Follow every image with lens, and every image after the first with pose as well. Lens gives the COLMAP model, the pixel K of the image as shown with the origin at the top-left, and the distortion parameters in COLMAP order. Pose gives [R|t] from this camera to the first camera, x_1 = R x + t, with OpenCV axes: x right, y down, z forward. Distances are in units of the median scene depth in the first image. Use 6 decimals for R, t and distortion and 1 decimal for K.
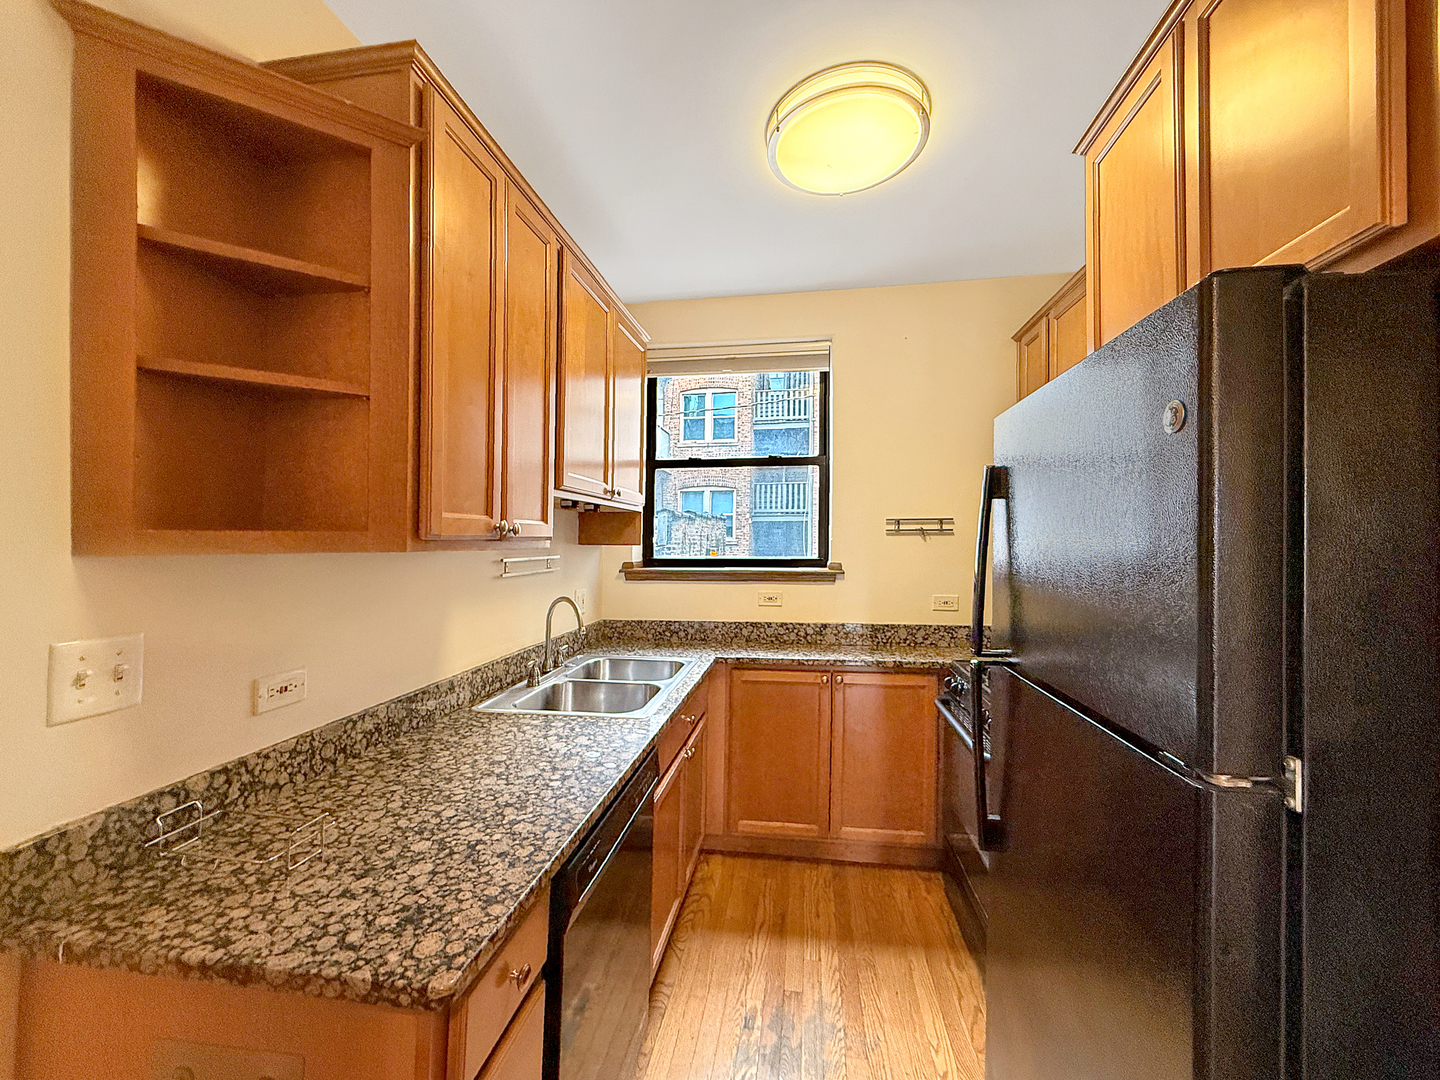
lens RADIAL K [[578.2, 0, 720.0], [0, 578.2, 540.0], [0, 0, 1]] dist [0.000623, -0.005949]
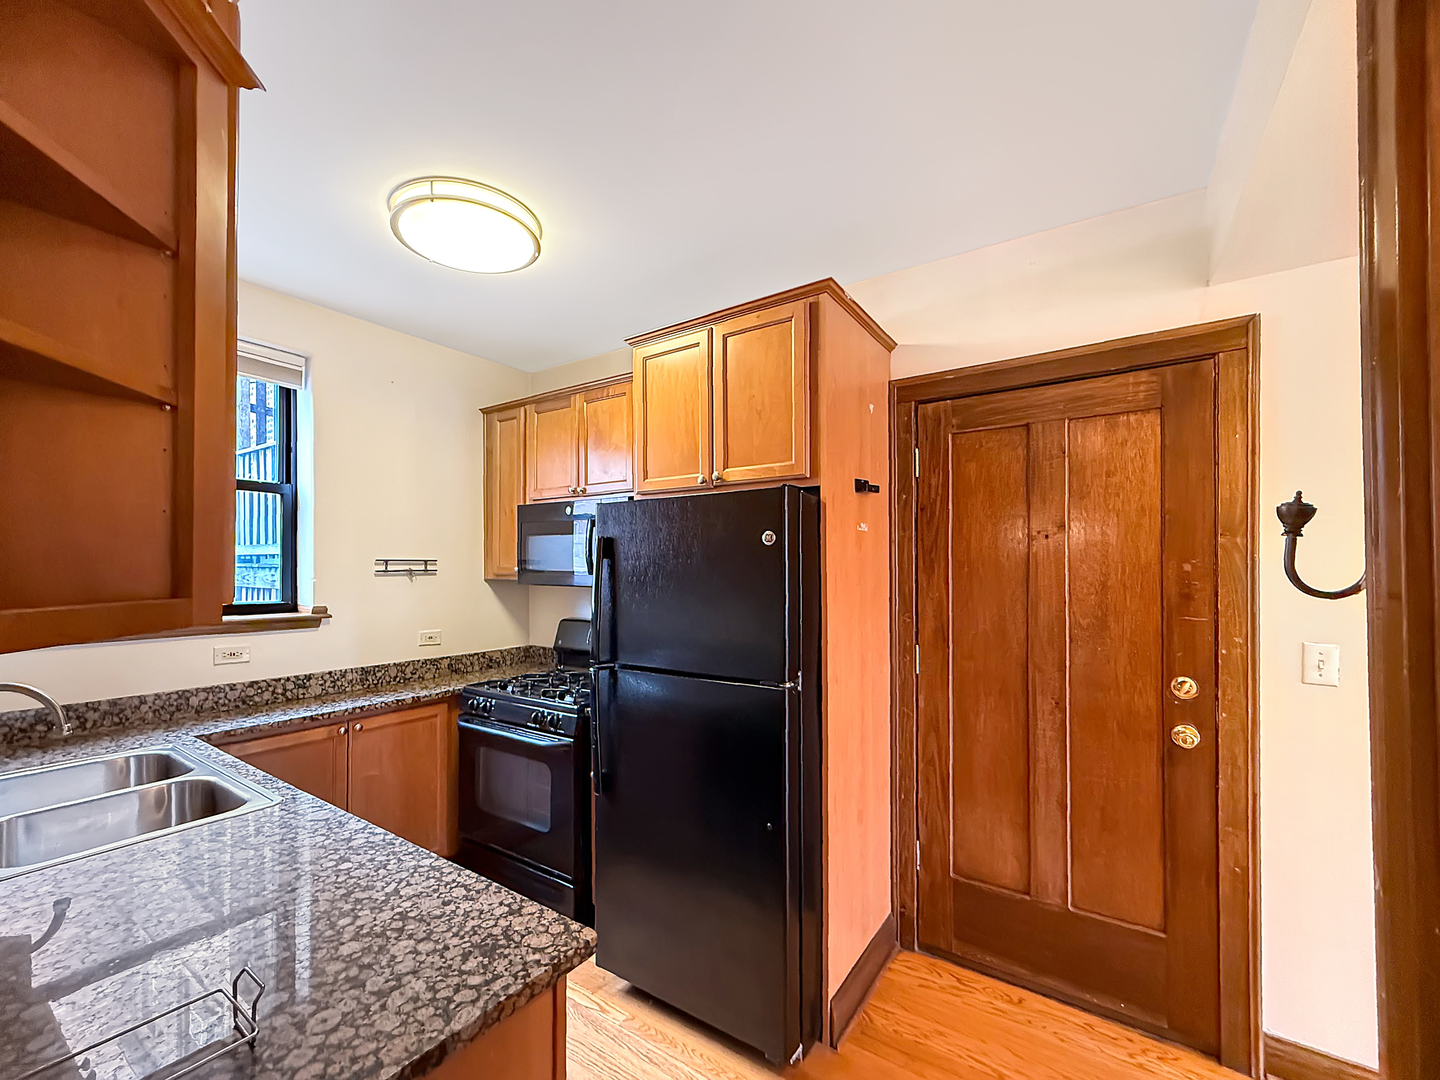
lens RADIAL K [[597.6, 0, 711.8], [0, 597.6, 577.2], [0, 0, 1]] dist [-0.000827, 0.000329]
pose [[0.443030, -0.007941, 0.896471, -0.787649], [-0.004961, 0.999924, 0.011308, -0.041887], [-0.896493, -0.009457, 0.442957, 0.066365]]
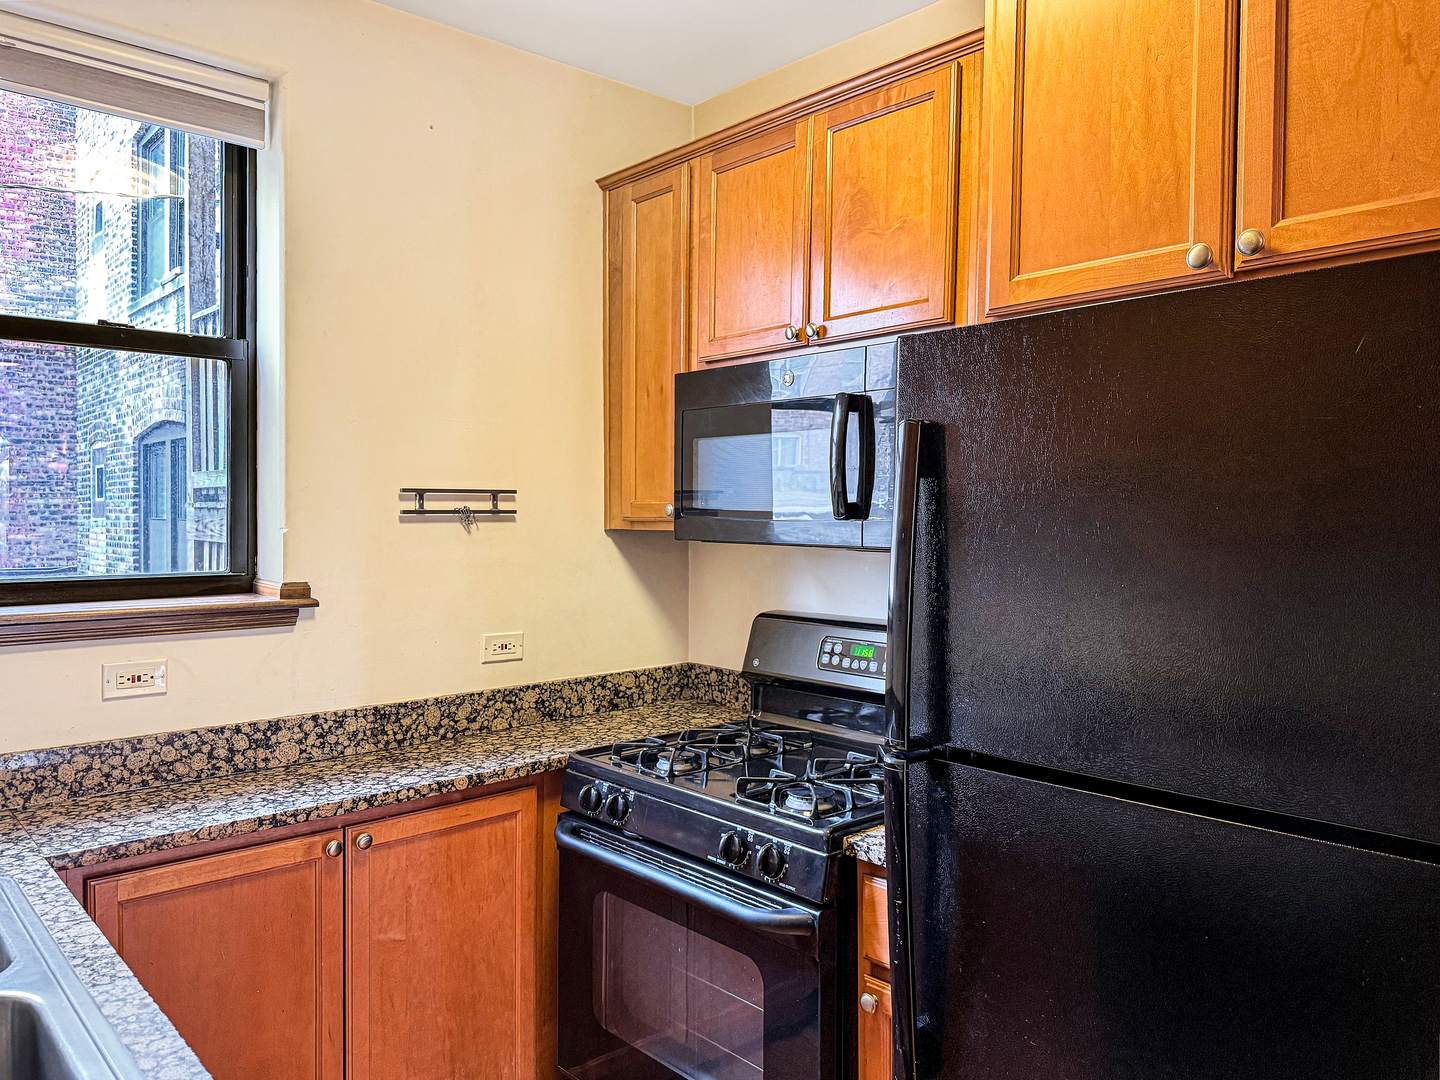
lens RADIAL K [[1039.8, 0, 730.0], [0, 1039.8, 527.0], [0, 0, 1]] dist [0.027887, -0.053224]
pose [[0.629496, -0.009008, 0.776951, -0.468988], [-0.003798, 0.999885, 0.014670, -0.036638], [-0.776994, -0.012185, 0.629390, 0.479927]]
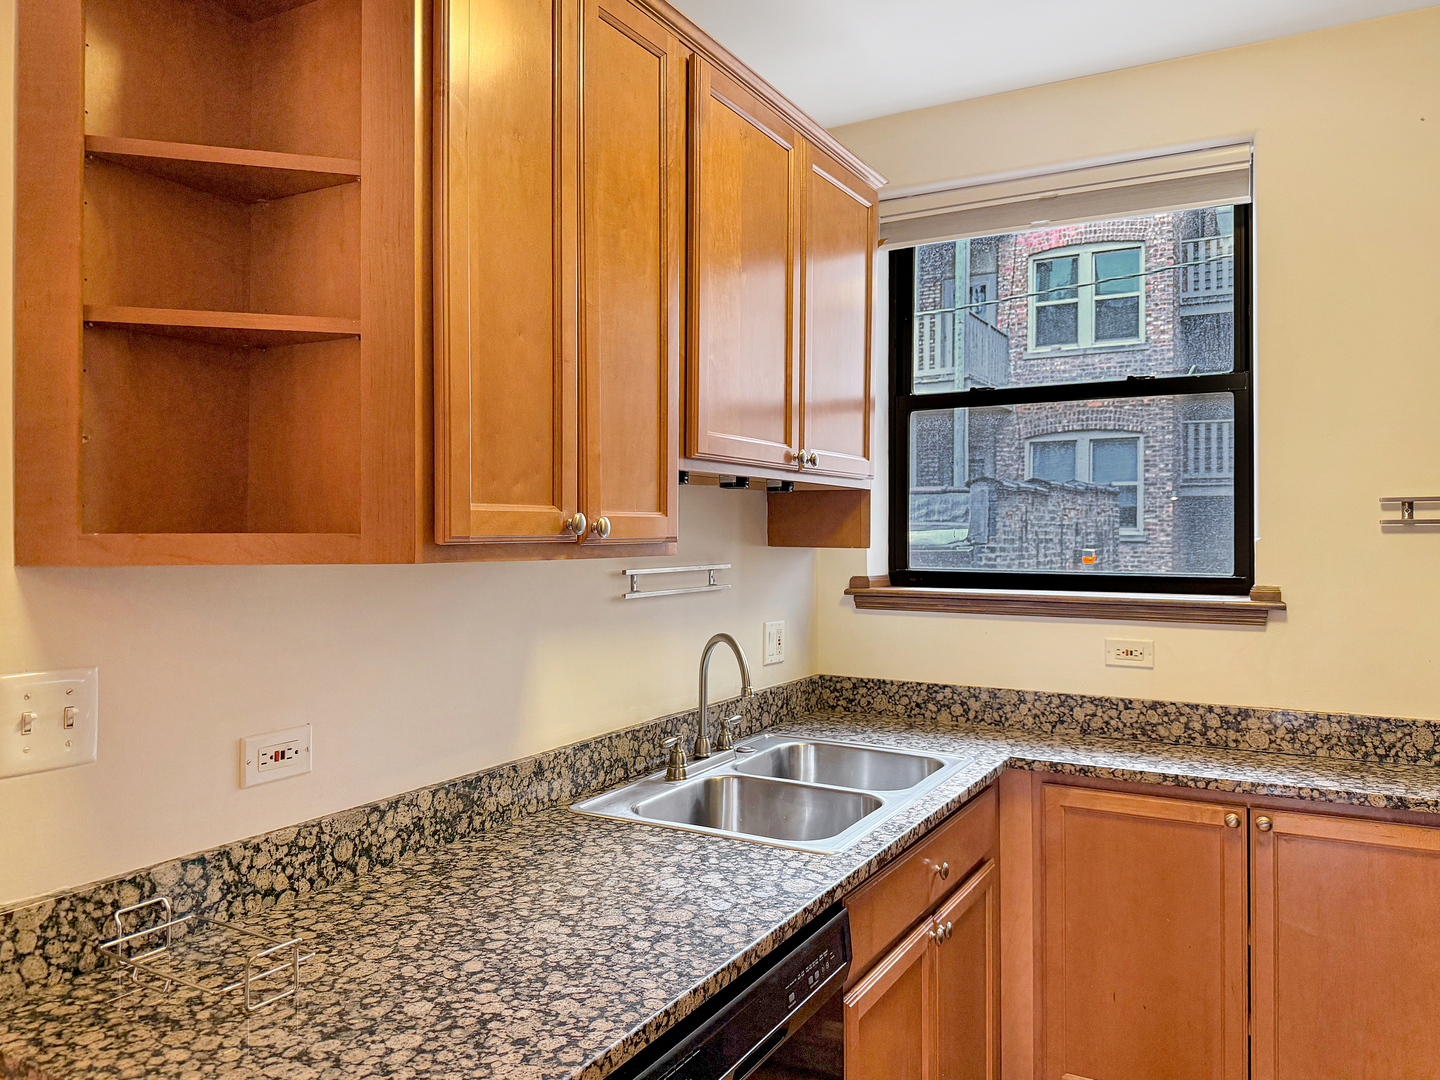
lens RADIAL K [[1039.8, 0, 730.0], [0, 1039.8, 527.0], [0, 0, 1]] dist [0.027887, -0.053224]
pose [[0.936481, 0.003030, -0.350704, 0.170291], [-0.004372, 0.999986, -0.003033, -0.015239], [0.350690, 0.004374, 0.936481, -0.000356]]
